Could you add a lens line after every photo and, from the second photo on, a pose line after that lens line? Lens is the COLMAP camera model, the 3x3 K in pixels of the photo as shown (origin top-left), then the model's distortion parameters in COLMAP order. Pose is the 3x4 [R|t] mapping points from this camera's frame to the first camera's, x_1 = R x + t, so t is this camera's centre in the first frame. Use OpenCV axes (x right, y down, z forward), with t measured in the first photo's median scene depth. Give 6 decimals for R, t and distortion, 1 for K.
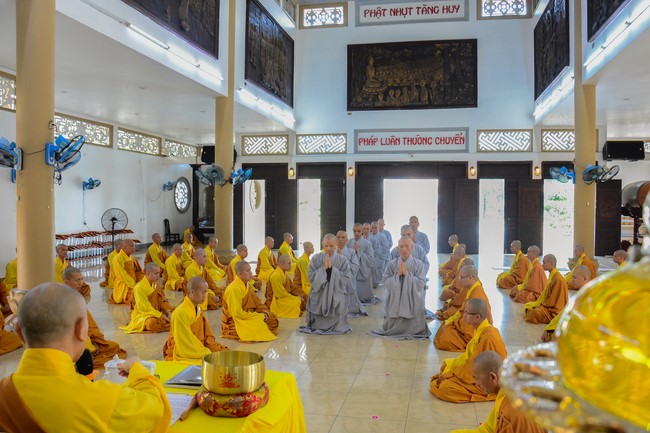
lens RADIAL K [[539.9, 0, 327.7], [0, 539.9, 219.2], [0, 0, 1]] dist [-0.146235, 0.081856]
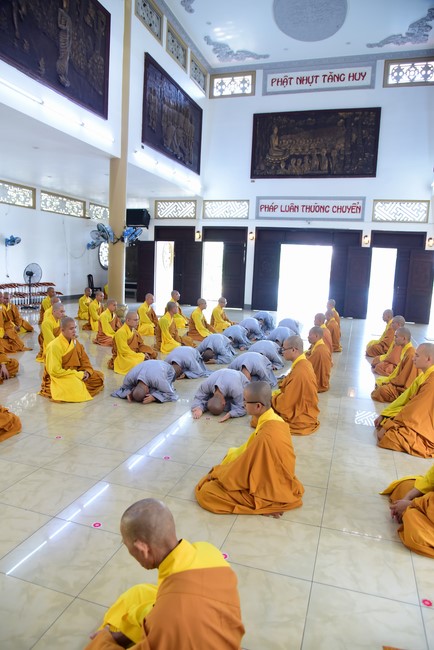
lens RADIAL K [[449.0, 0, 207.9], [0, 449.0, 342.0], [0, 0, 1]] dist [-0.124856, 0.066640]
pose [[0.992311, 0.055274, -0.110743, 0.068846], [-0.039596, 0.989490, 0.139075, 0.000459], [0.117266, -0.133621, 0.984070, 0.089214]]
